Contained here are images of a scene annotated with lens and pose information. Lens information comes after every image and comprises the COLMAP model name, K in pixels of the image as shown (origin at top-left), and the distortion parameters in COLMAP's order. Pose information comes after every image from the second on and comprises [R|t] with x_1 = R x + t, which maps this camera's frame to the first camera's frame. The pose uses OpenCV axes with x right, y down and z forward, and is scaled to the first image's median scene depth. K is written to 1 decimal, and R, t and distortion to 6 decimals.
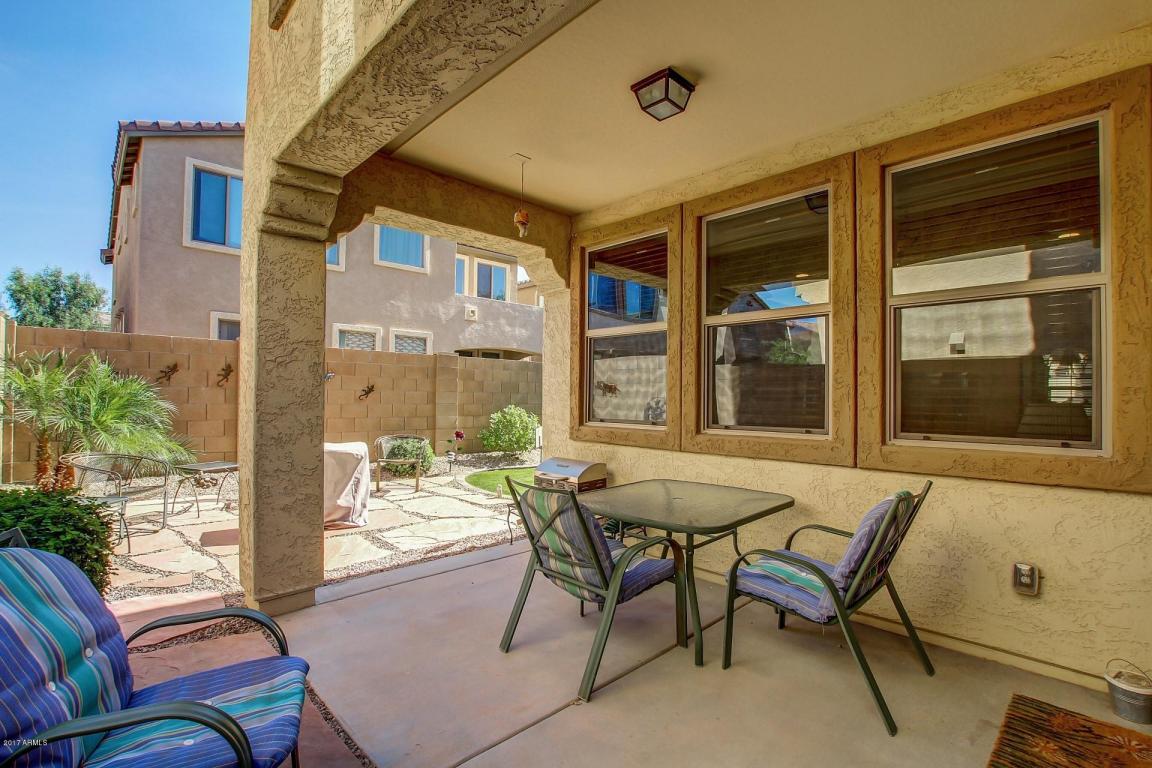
lens RADIAL K [[532.5, 0, 575.5], [0, 532.5, 391.6], [0, 0, 1]] dist [-0.032330, 0.004162]
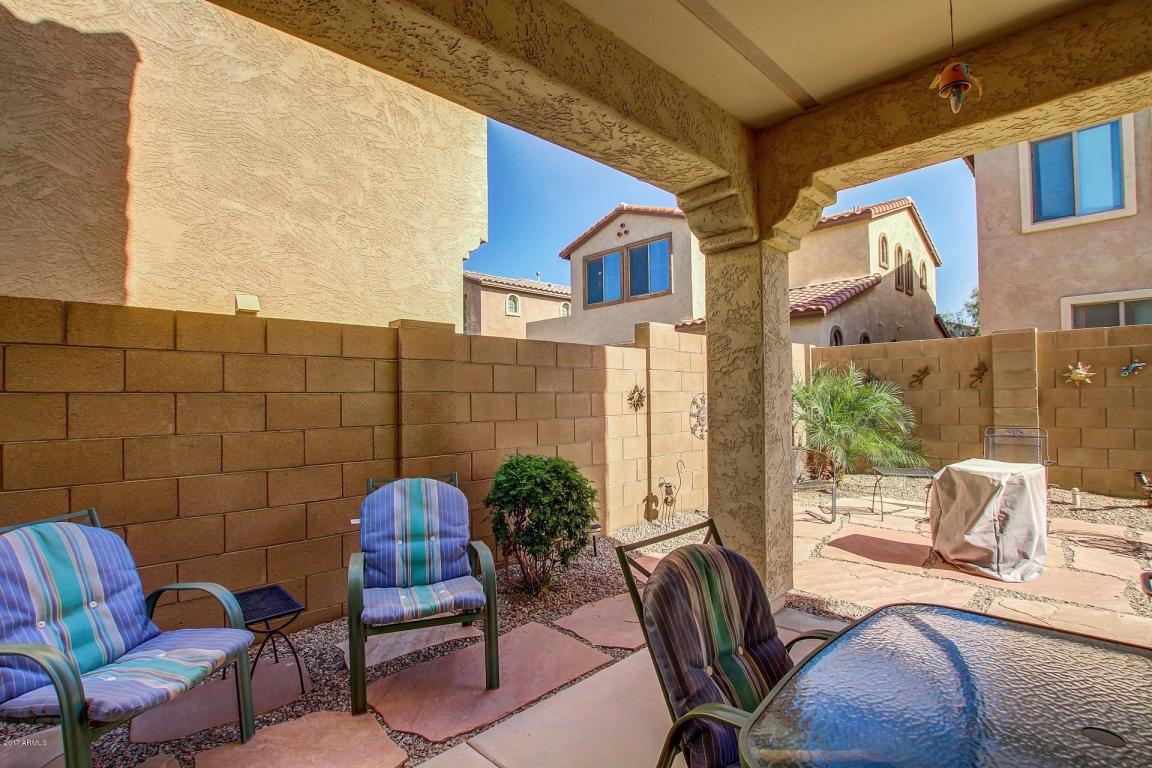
lens RADIAL K [[532.5, 0, 580.0], [0, 532.5, 391.7], [0, 0, 1]] dist [-0.032330, 0.004162]
pose [[0.006854, -0.020488, -0.999767, 0.153556], [0.022910, 0.999531, -0.020326, -0.000458], [0.999714, -0.022765, 0.007320, 0.216757]]
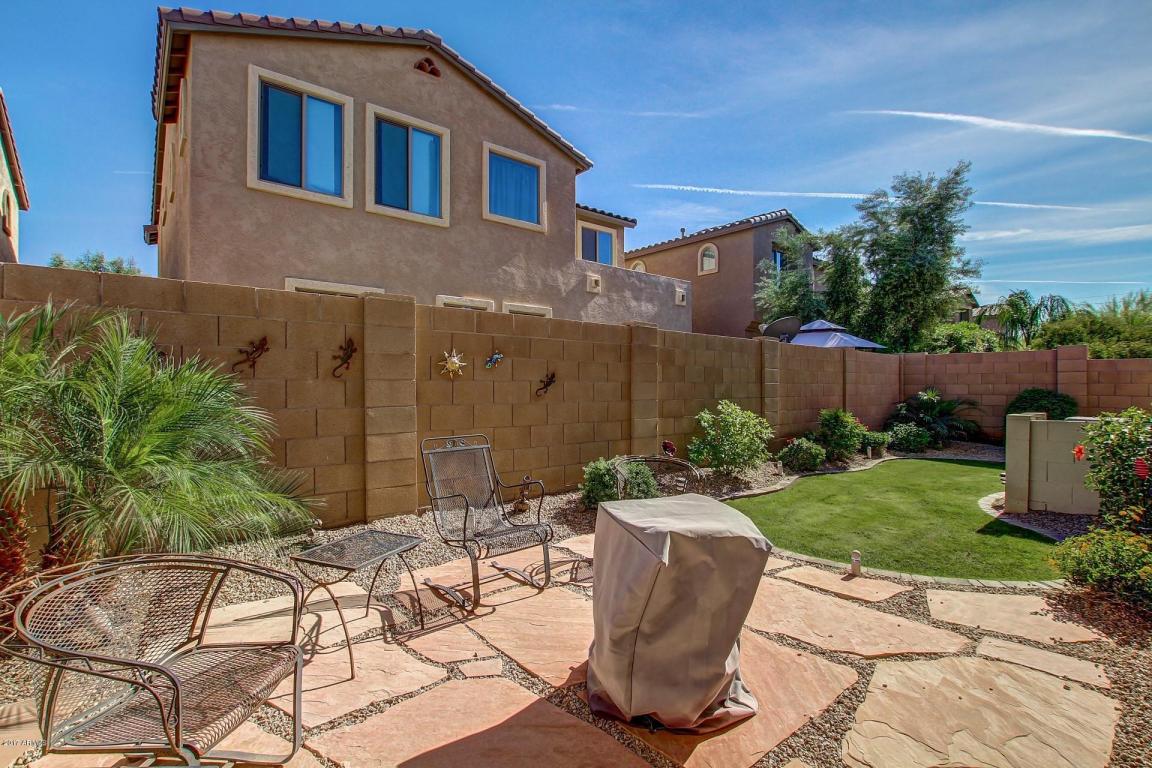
lens RADIAL K [[532.5, 0, 576.8], [0, 532.5, 390.9], [0, 0, 1]] dist [-0.032330, 0.004162]
pose [[0.998281, -0.013962, -0.056926, -0.265006], [0.014880, 0.999766, 0.015729, -0.000276], [0.056693, -0.016549, 0.998255, 0.303601]]
